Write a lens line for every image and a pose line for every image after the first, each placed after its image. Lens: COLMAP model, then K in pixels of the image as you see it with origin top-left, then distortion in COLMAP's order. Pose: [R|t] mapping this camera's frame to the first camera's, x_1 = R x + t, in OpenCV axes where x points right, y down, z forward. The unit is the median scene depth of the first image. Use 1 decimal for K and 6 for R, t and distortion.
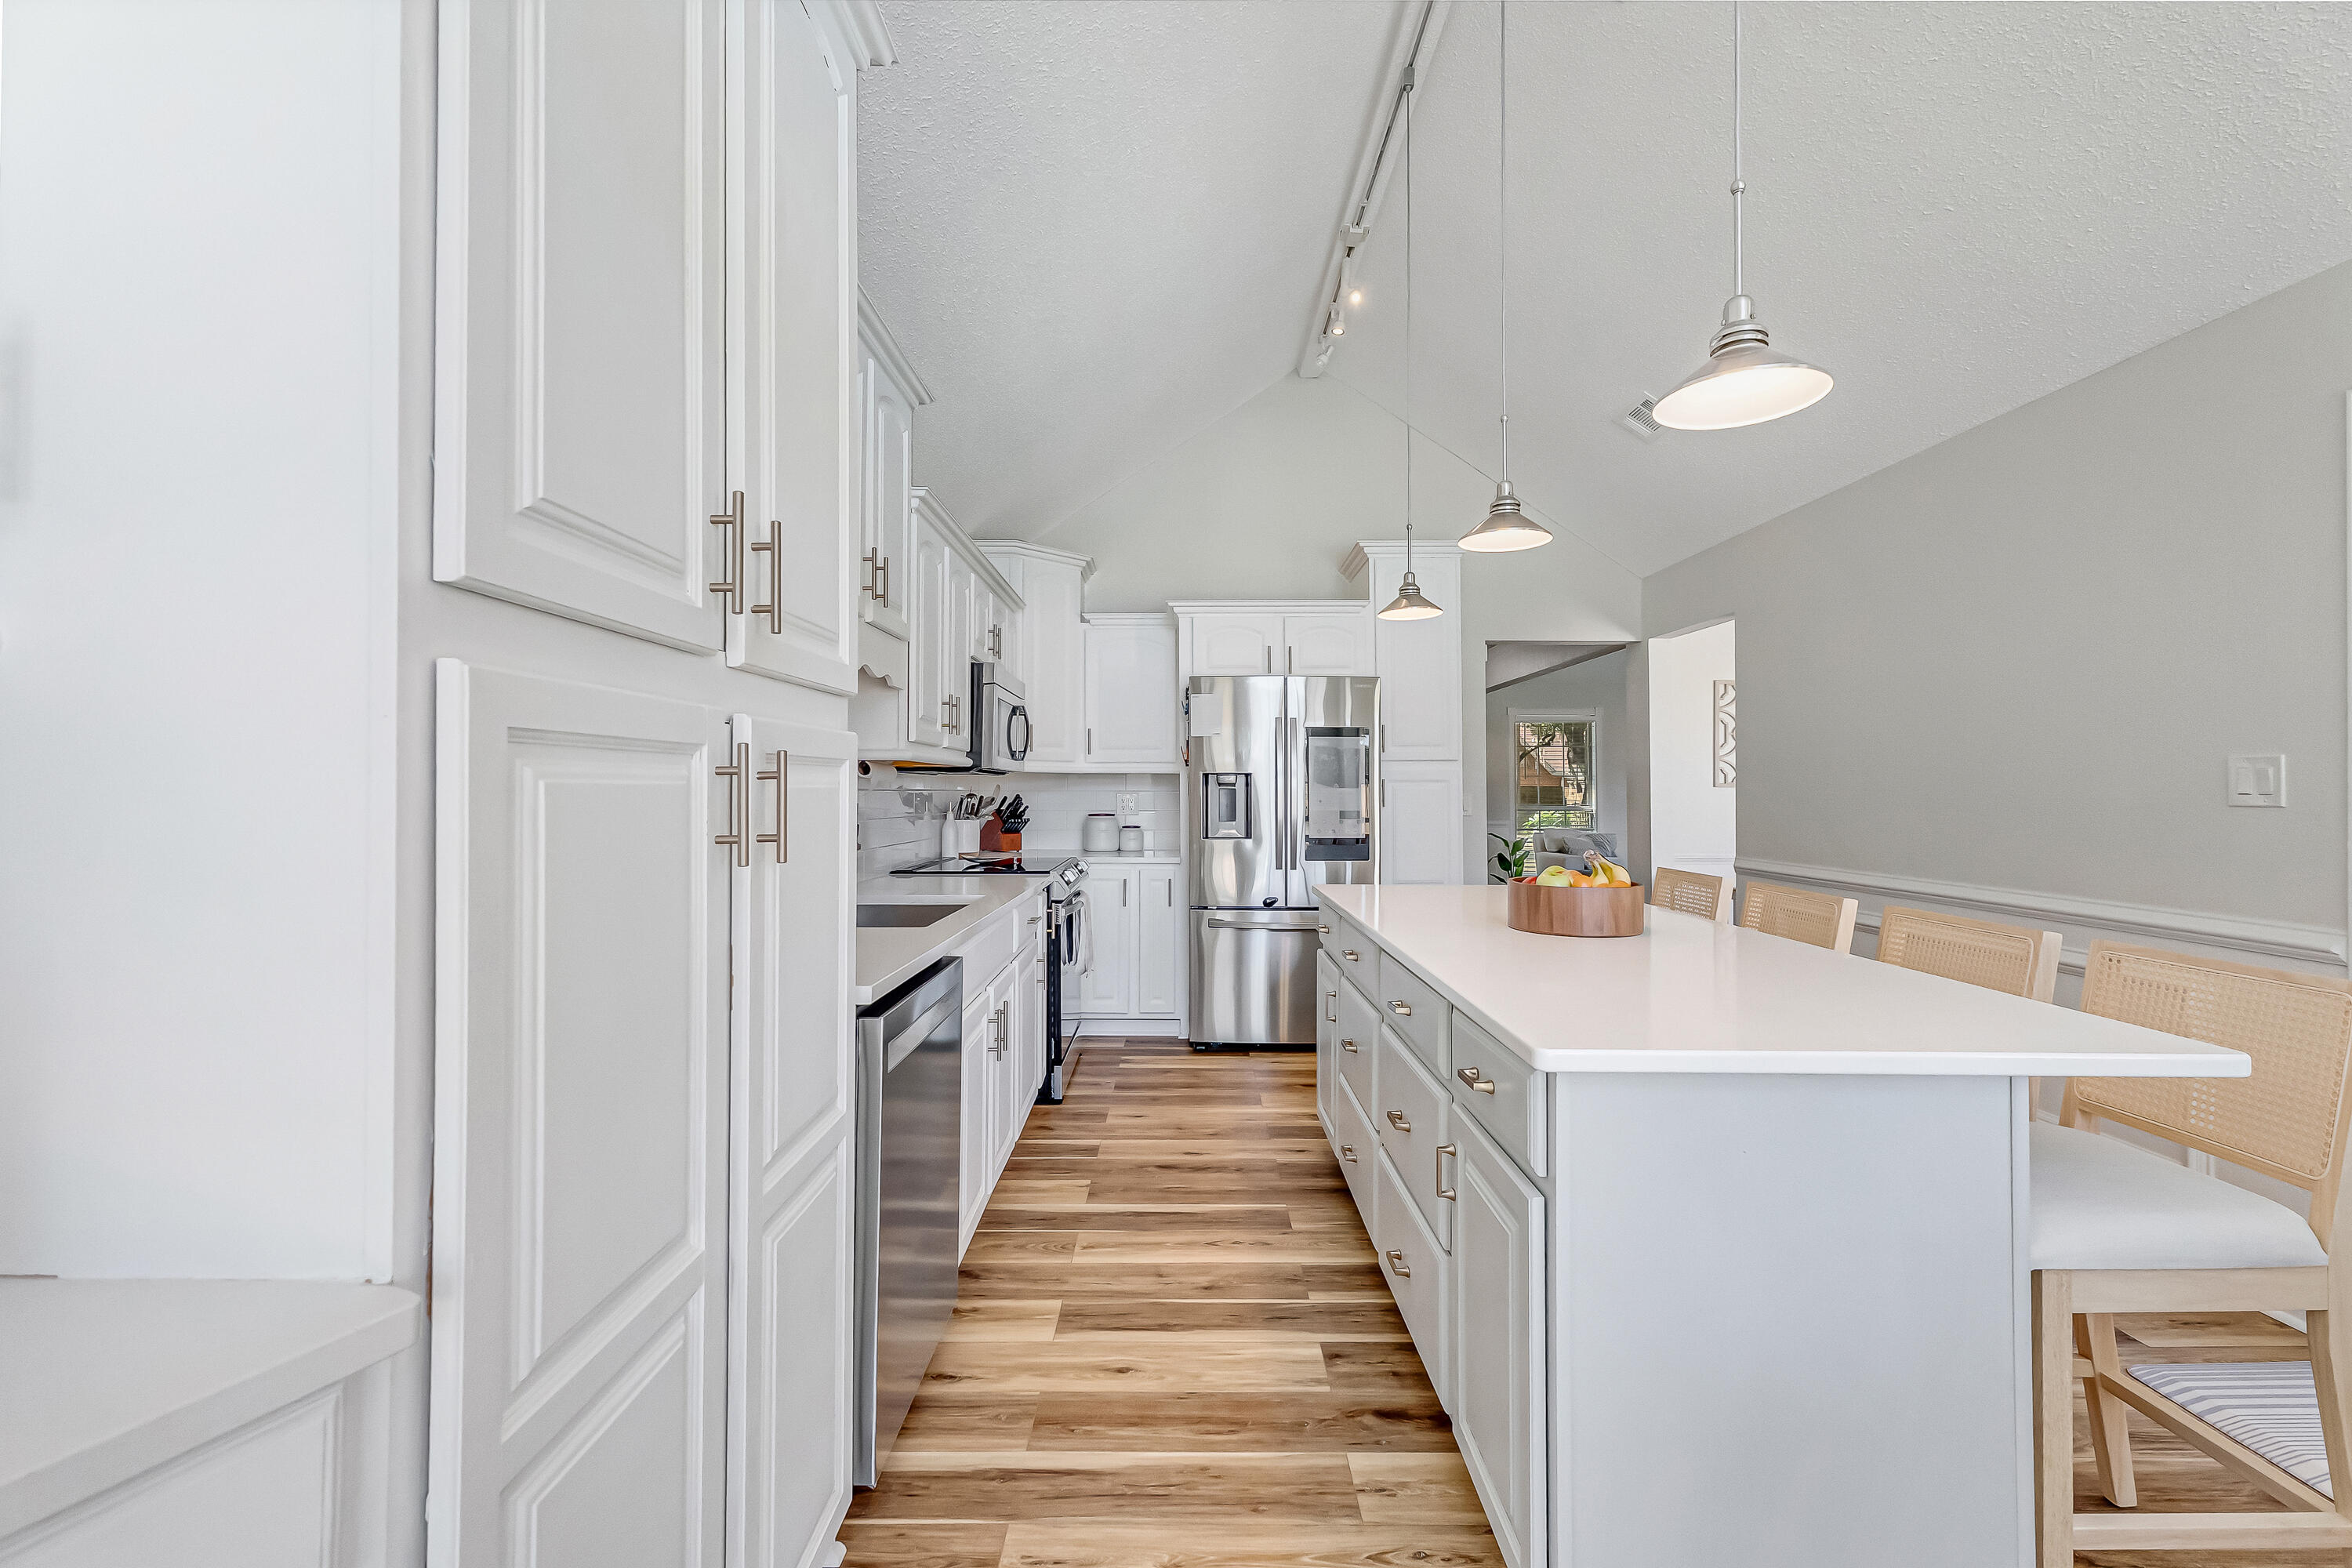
lens RADIAL K [[995.7, 0, 1178.0], [0, 995.7, 776.3], [0, 0, 1]] dist [0.006722, -0.000461]
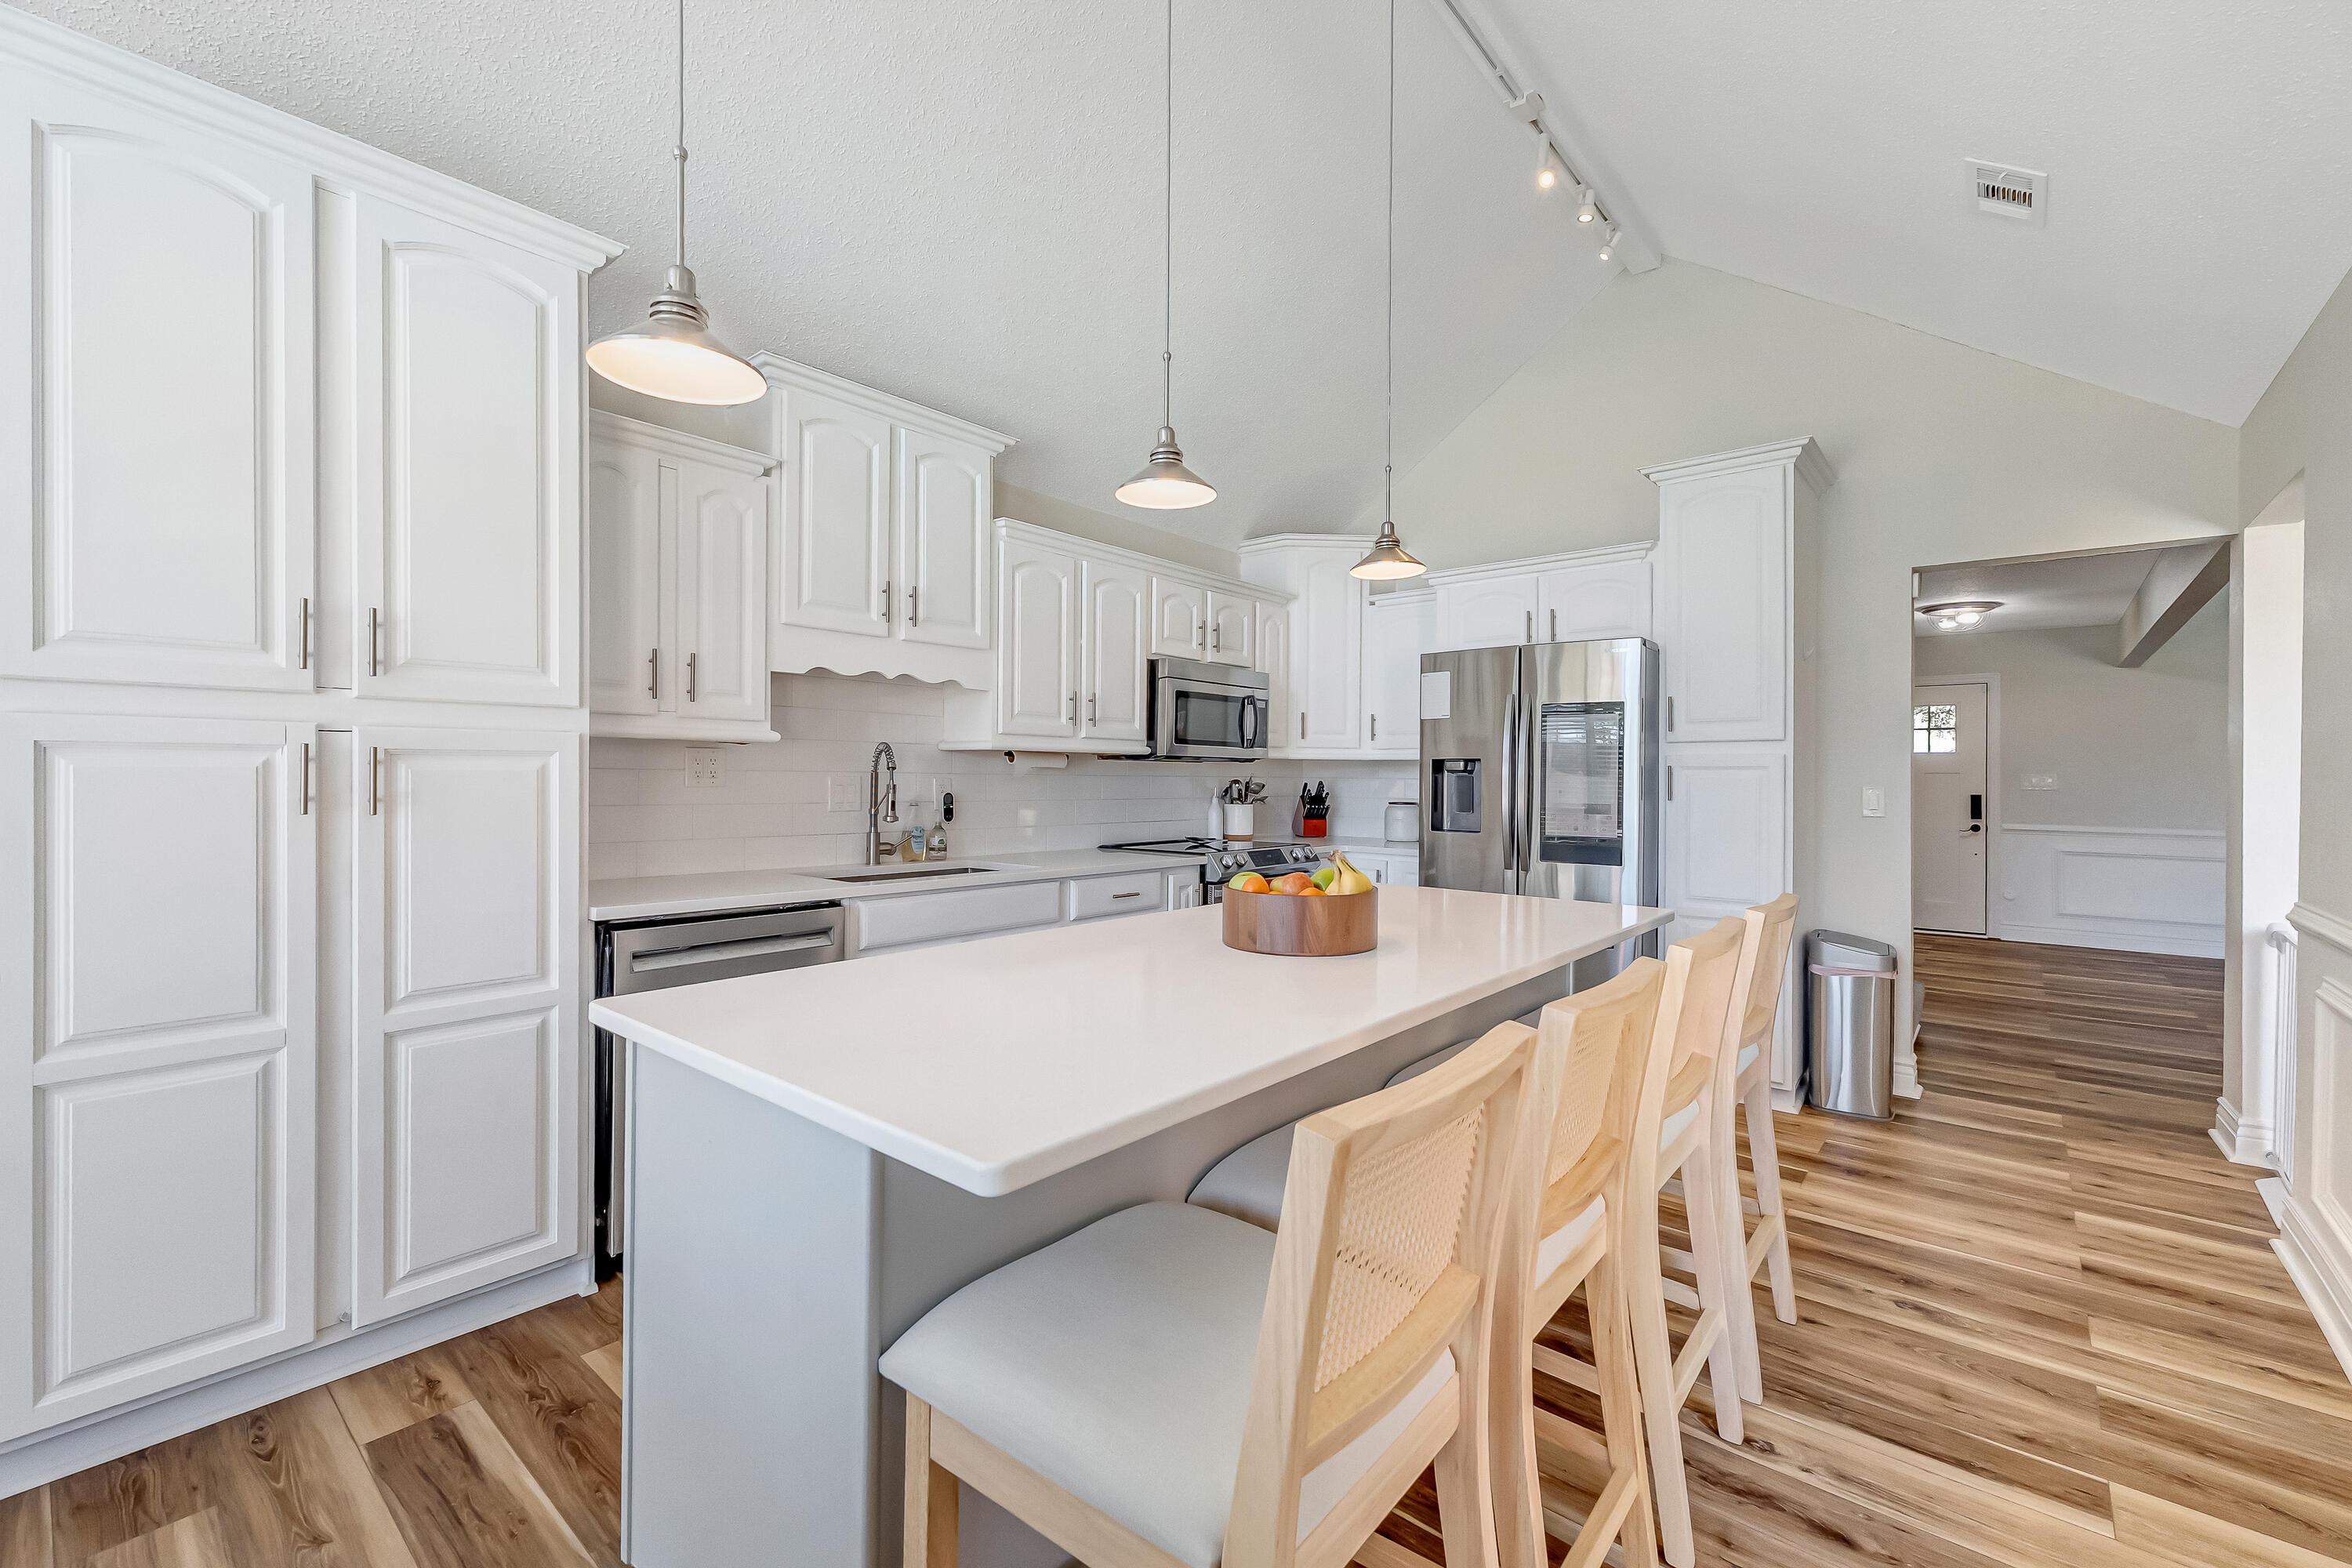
lens RADIAL K [[995.7, 0, 1174.3], [0, 995.7, 784.1], [0, 0, 1]] dist [0.006722, -0.000461]
pose [[0.762927, 0.013274, -0.646349, 0.397105], [-0.000229, 0.999795, 0.020263, 0.000697], [0.646485, -0.015311, 0.762773, 0.126721]]
